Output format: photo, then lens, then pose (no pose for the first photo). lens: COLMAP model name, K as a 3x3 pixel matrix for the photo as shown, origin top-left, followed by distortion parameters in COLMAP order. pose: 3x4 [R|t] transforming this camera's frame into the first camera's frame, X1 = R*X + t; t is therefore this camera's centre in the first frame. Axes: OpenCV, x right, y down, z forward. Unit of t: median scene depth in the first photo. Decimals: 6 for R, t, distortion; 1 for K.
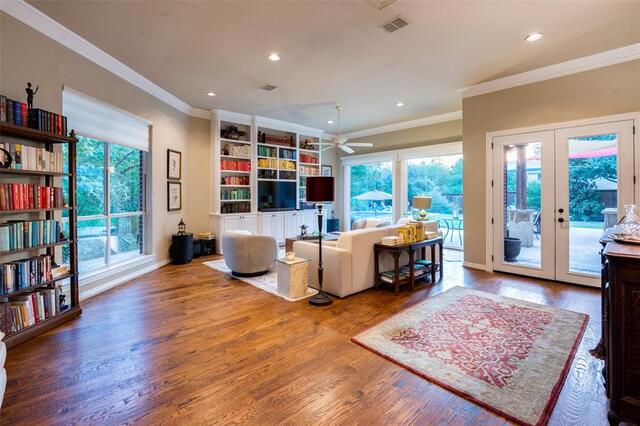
lens RADIAL K [[294.6, 0, 328.4], [0, 294.6, 197.2], [0, 0, 1]] dist [-0.001967, 0.000972]
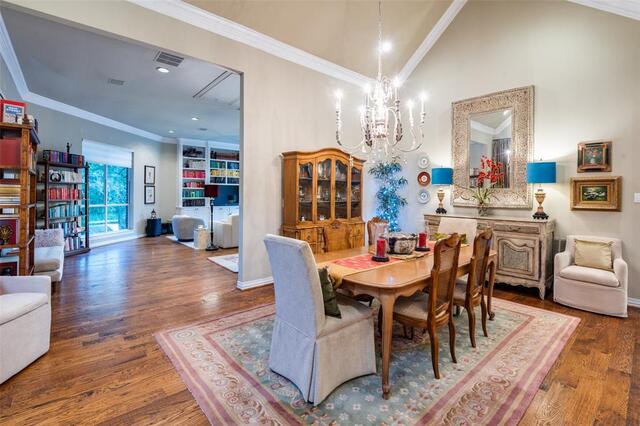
lens RADIAL K [[294.6, 0, 328.6], [0, 294.6, 197.1], [0, 0, 1]] dist [-0.001967, 0.000972]
pose [[0.999545, 0.006113, -0.029527, 0.509594], [-0.006221, 0.999974, -0.003579, 0.008755], [0.029505, 0.003761, 0.999558, -0.581295]]
